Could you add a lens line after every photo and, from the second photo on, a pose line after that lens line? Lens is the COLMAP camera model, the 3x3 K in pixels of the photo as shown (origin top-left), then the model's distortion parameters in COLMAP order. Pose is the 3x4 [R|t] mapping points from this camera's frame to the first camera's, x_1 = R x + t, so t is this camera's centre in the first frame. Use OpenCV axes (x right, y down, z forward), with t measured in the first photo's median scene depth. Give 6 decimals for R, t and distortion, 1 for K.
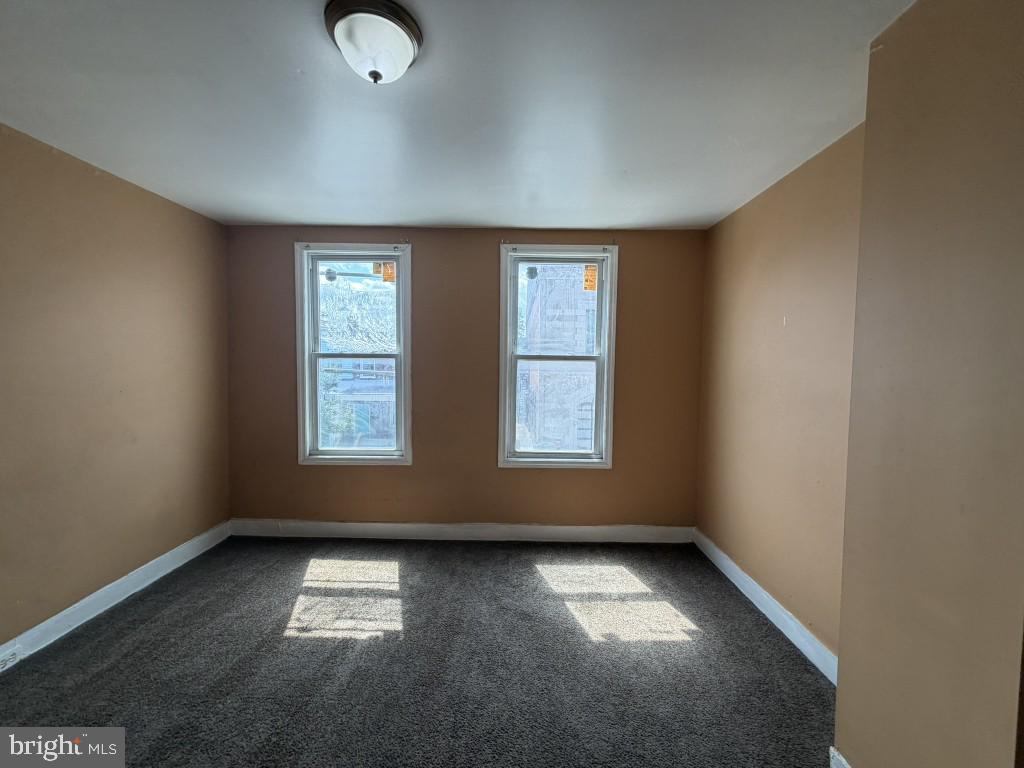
lens RADIAL K [[410.4, 0, 509.4], [0, 410.4, 382.0], [0, 0, 1]] dist [0.000479, -0.000073]
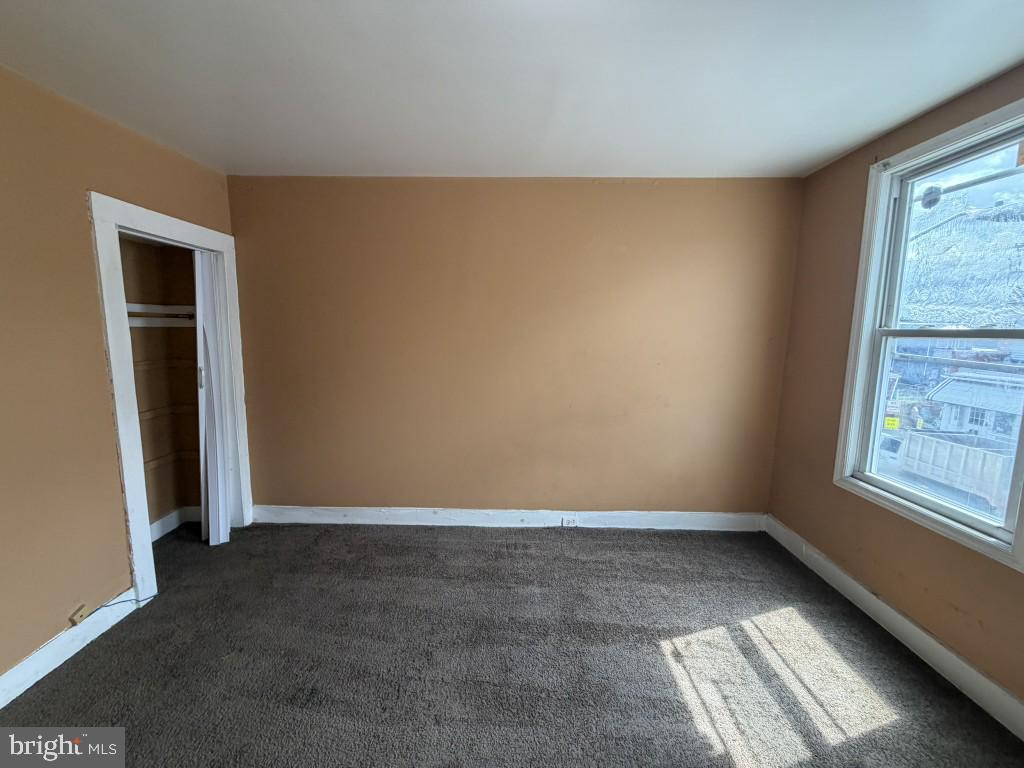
lens RADIAL K [[410.4, 0, 509.4], [0, 410.4, 382.0], [0, 0, 1]] dist [0.000479, -0.000073]
pose [[0.004057, 0.119633, -0.992810, 0.227251], [-0.060259, 0.991043, 0.119174, -0.035891], [0.998175, 0.059342, 0.011230, 0.491056]]
